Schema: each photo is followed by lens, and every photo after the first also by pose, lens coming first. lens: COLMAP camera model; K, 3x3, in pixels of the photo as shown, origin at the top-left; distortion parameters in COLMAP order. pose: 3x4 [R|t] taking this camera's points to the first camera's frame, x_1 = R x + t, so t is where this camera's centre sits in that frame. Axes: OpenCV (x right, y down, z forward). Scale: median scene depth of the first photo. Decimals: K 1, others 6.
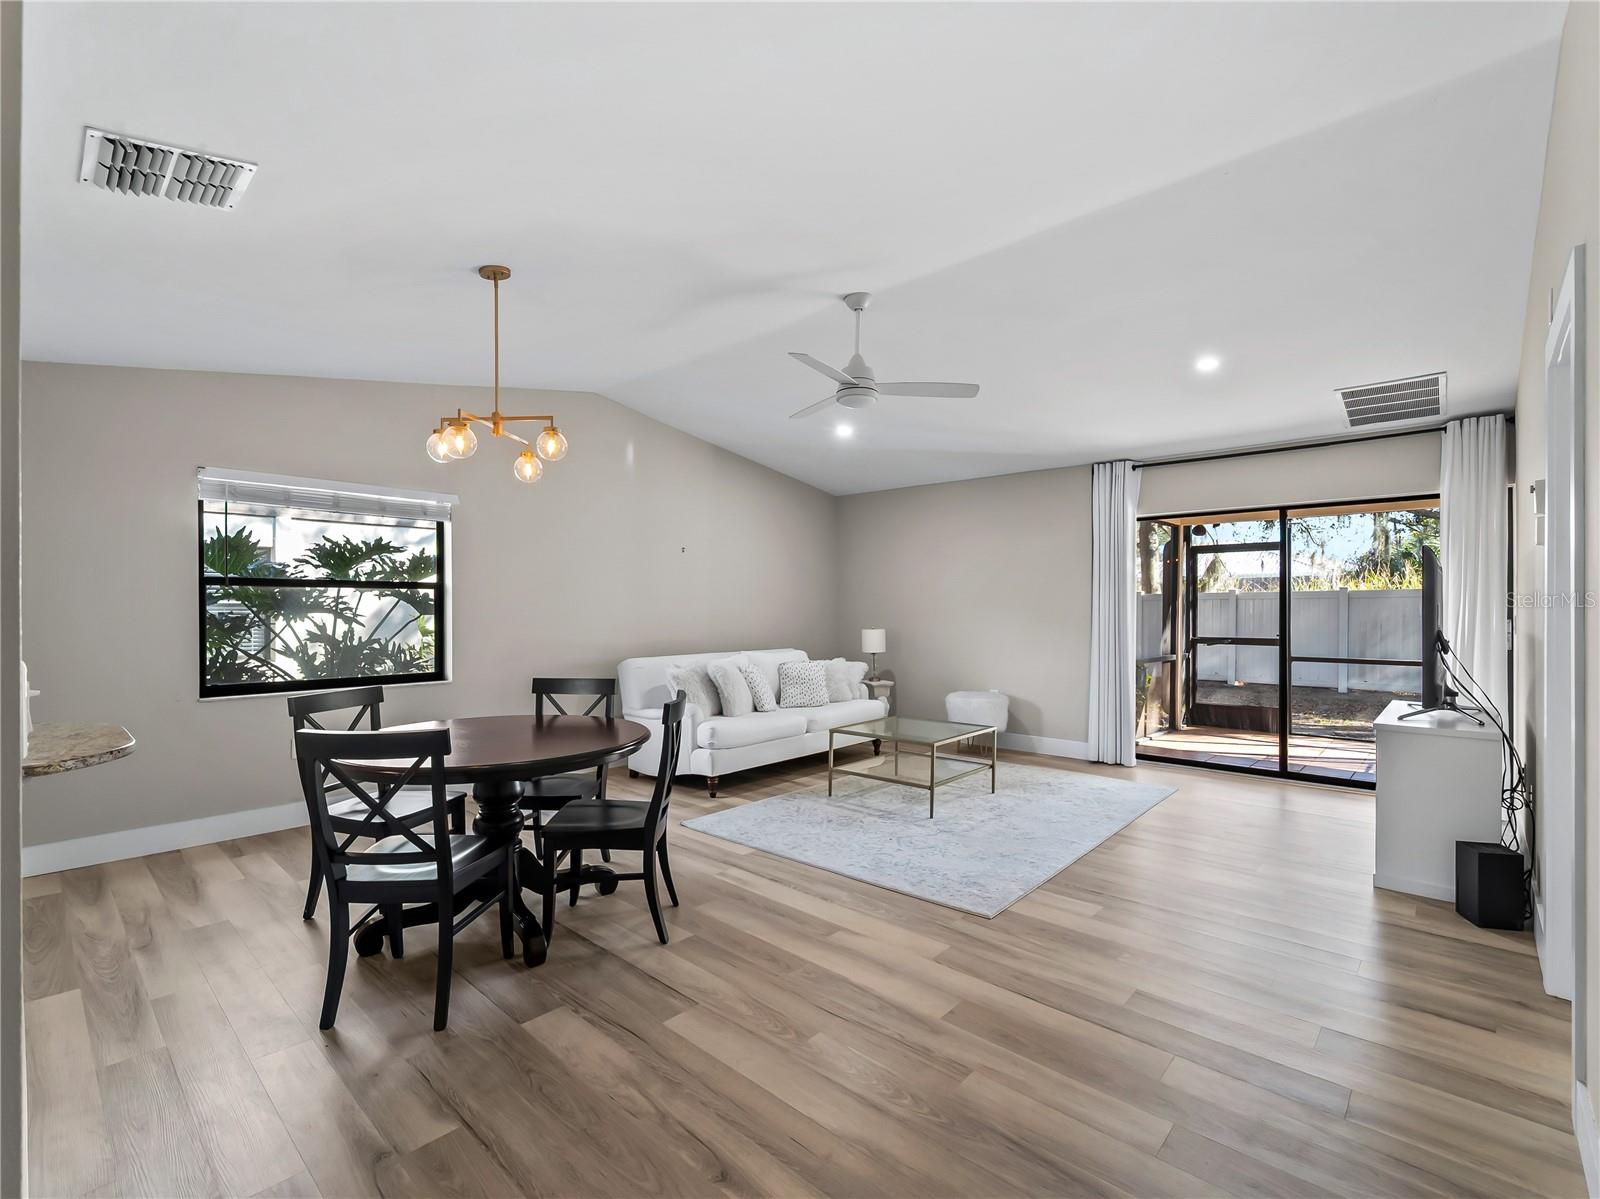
lens RADIAL K [[731.3, 0, 795.2], [0, 731.3, 611.4], [0, 0, 1]] dist [-0.001477, -0.000761]
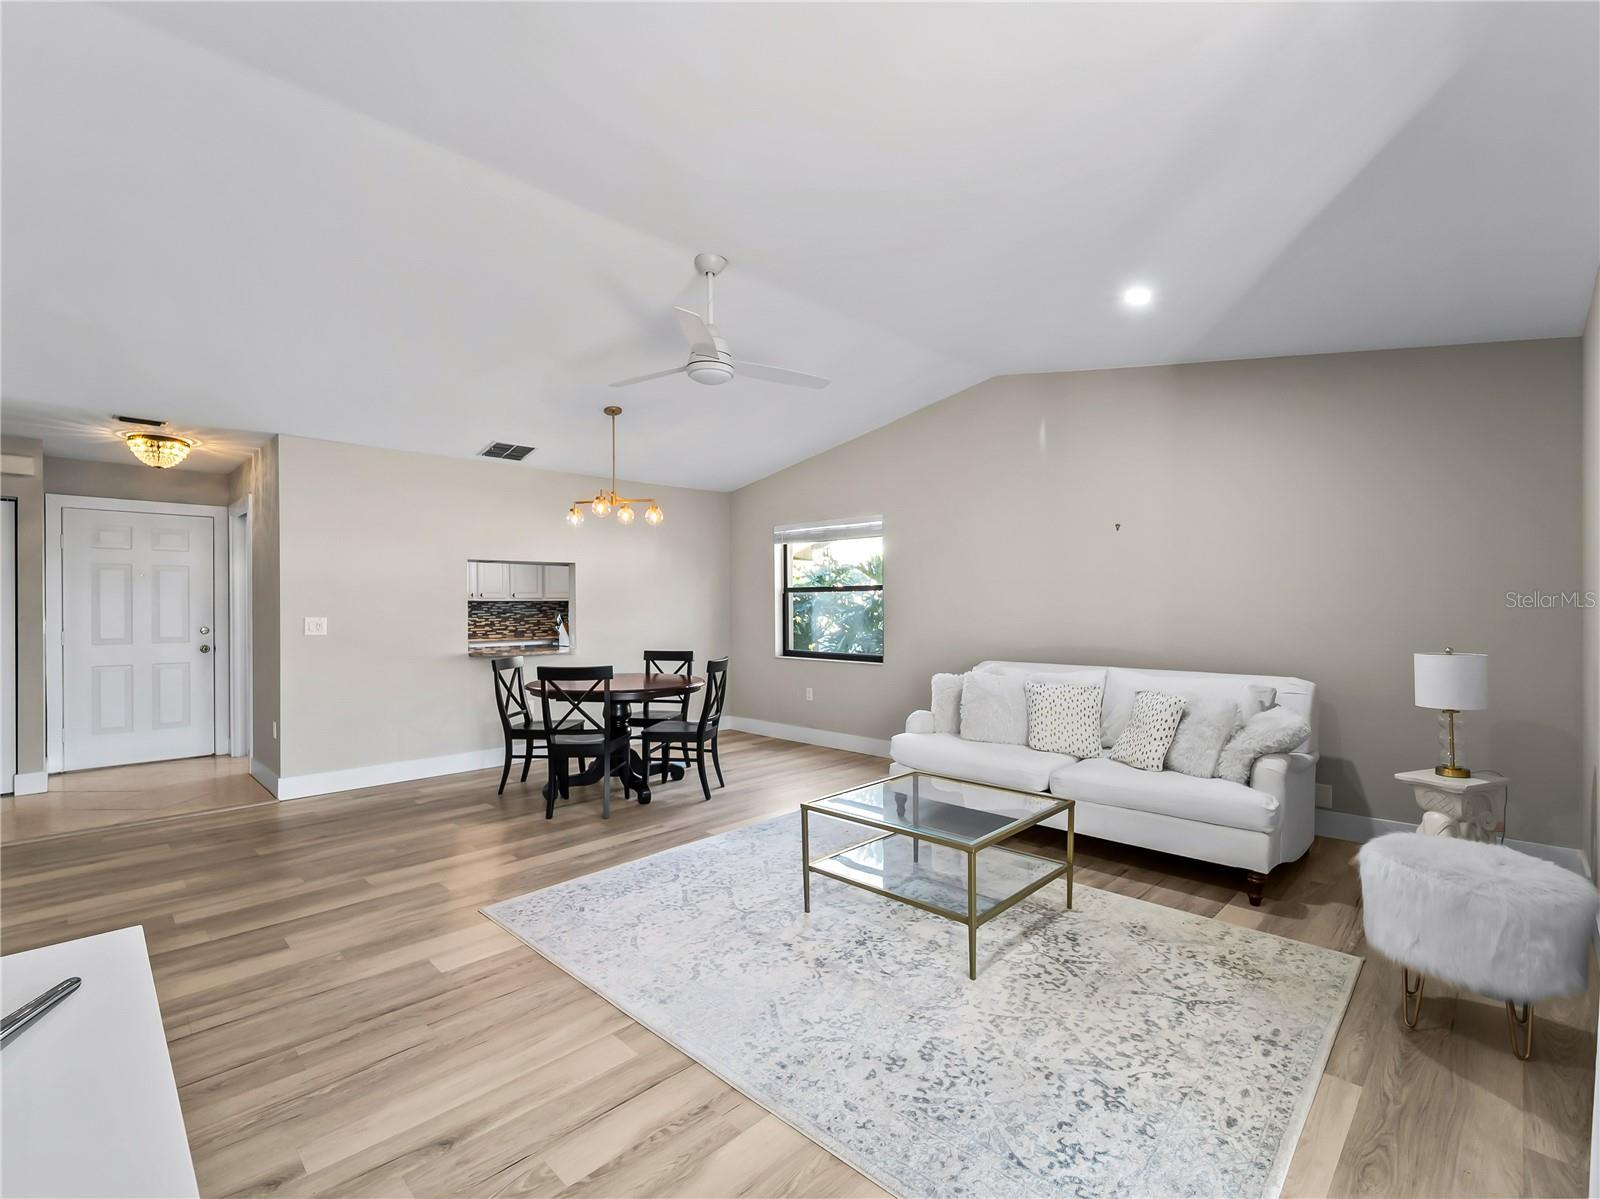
lens RADIAL K [[731.3, 0, 806.7], [0, 731.3, 601.4], [0, 0, 1]] dist [-0.001477, -0.000761]
pose [[-0.027843, 0.001515, -0.999611, 1.174709], [-0.004715, 0.999988, 0.001647, -0.014086], [0.999601, 0.004759, -0.027835, 1.367827]]
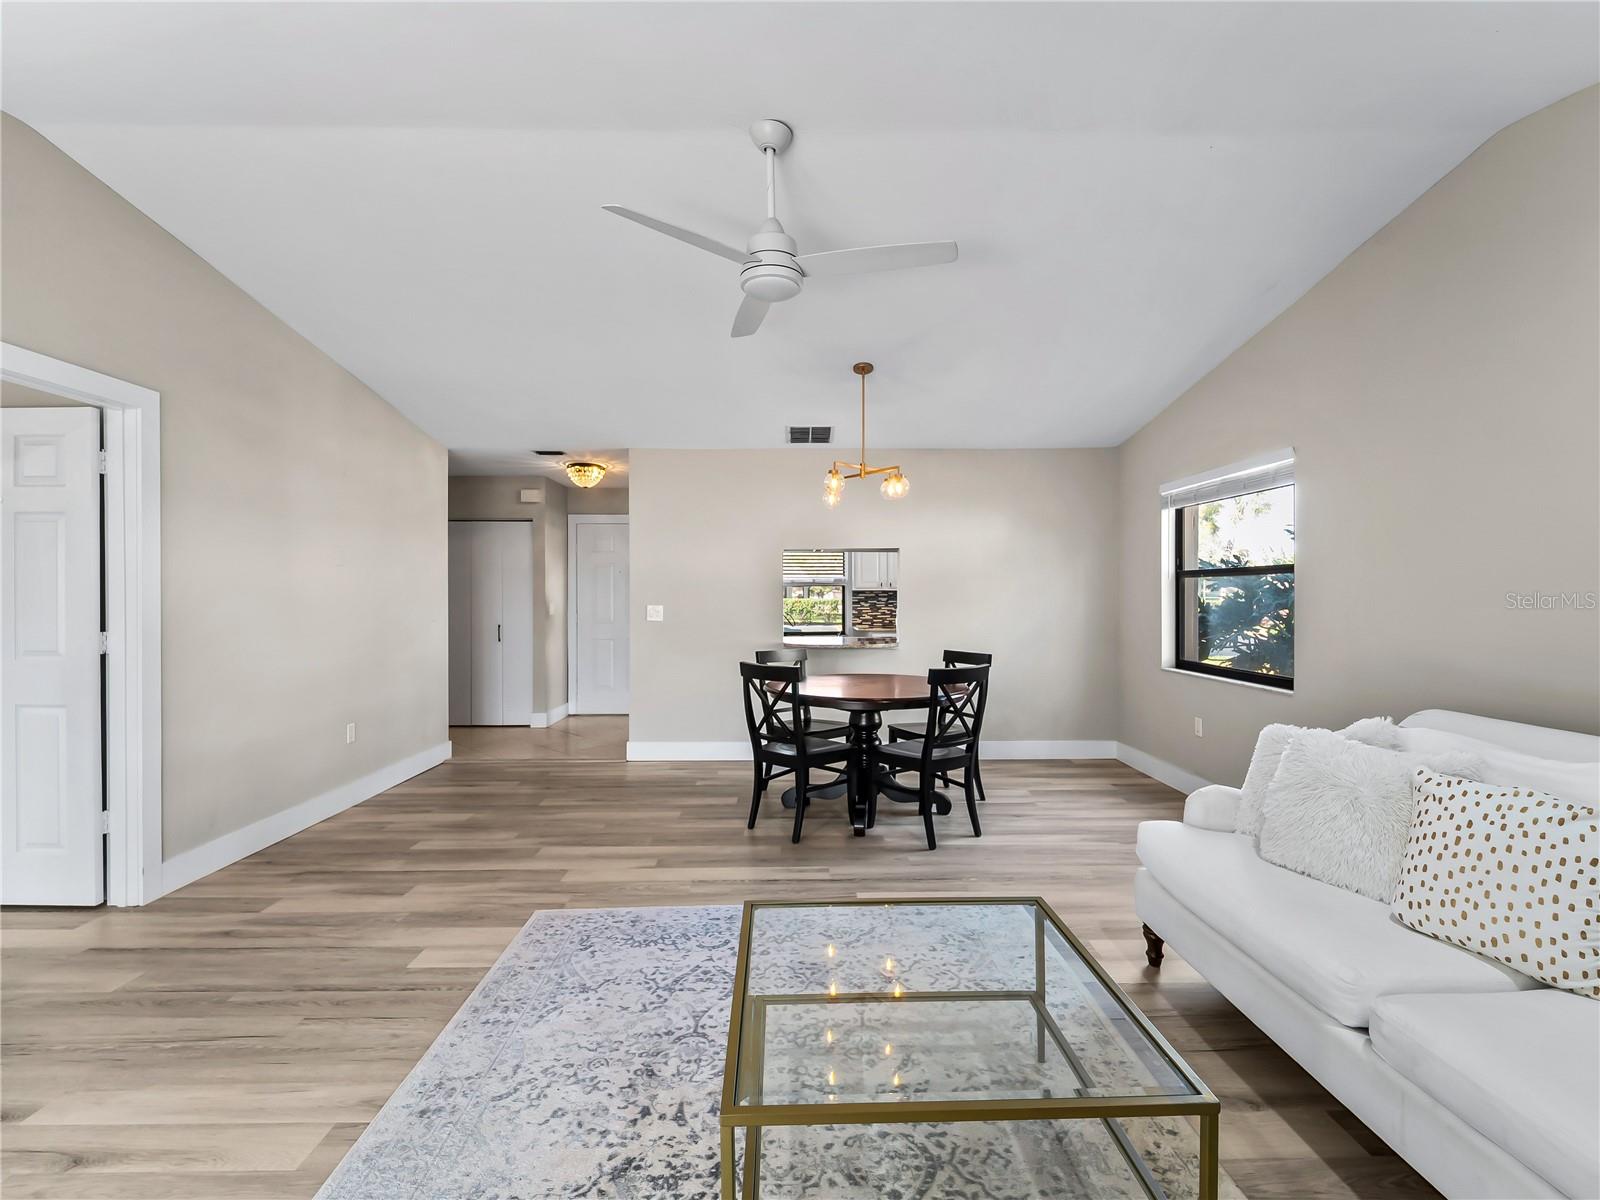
lens RADIAL K [[731.3, 0, 799.3], [0, 731.3, 595.6], [0, 0, 1]] dist [-0.001477, -0.000761]
pose [[-0.723488, 0.006810, -0.690303, 0.633618], [-0.000663, 0.999944, 0.010560, -0.015240], [0.690336, 0.008097, -0.723443, 1.800751]]
